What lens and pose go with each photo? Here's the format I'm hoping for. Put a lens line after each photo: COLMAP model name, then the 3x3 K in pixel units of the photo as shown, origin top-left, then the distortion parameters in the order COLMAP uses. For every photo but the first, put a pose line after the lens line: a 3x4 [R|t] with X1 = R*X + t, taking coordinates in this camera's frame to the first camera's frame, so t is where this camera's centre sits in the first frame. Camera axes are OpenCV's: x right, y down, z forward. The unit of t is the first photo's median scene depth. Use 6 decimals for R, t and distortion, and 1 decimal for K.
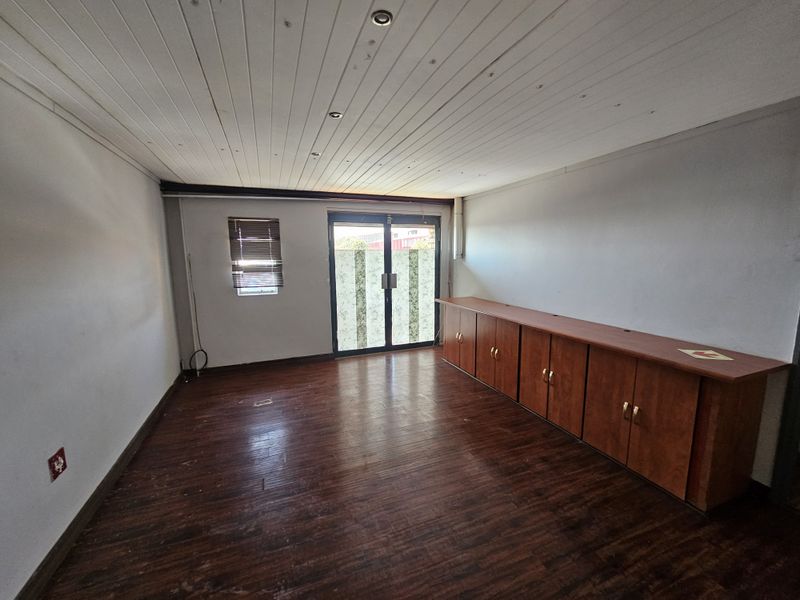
lens RADIAL K [[328.9, 0, 396.6], [0, 328.9, 305.8], [0, 0, 1]] dist [-0.002439, 0.001660]
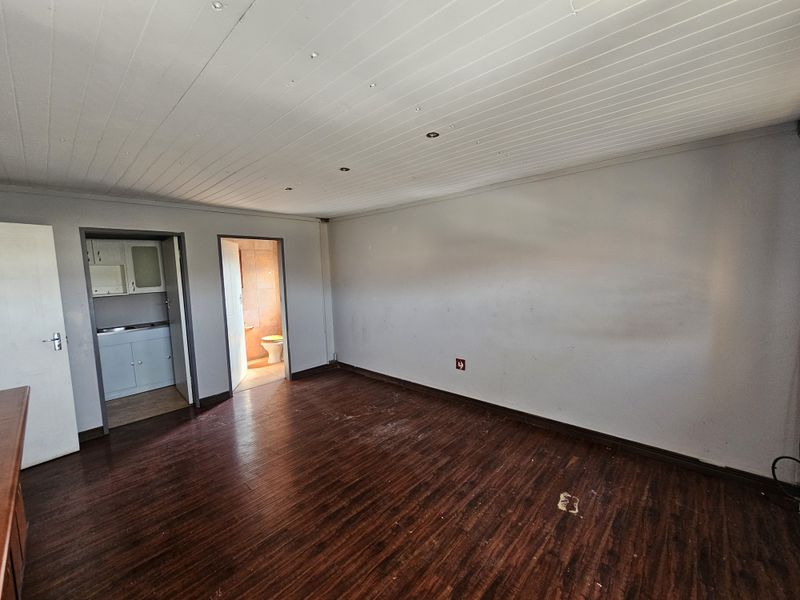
lens RADIAL K [[328.9, 0, 401.2], [0, 328.9, 299.9], [0, 0, 1]] dist [-0.002439, 0.001660]
pose [[-0.897794, 0.077309, -0.433578, 0.153871], [-0.028832, 0.972044, 0.233020, -0.273204], [0.439471, 0.221705, -0.870466, 1.640281]]
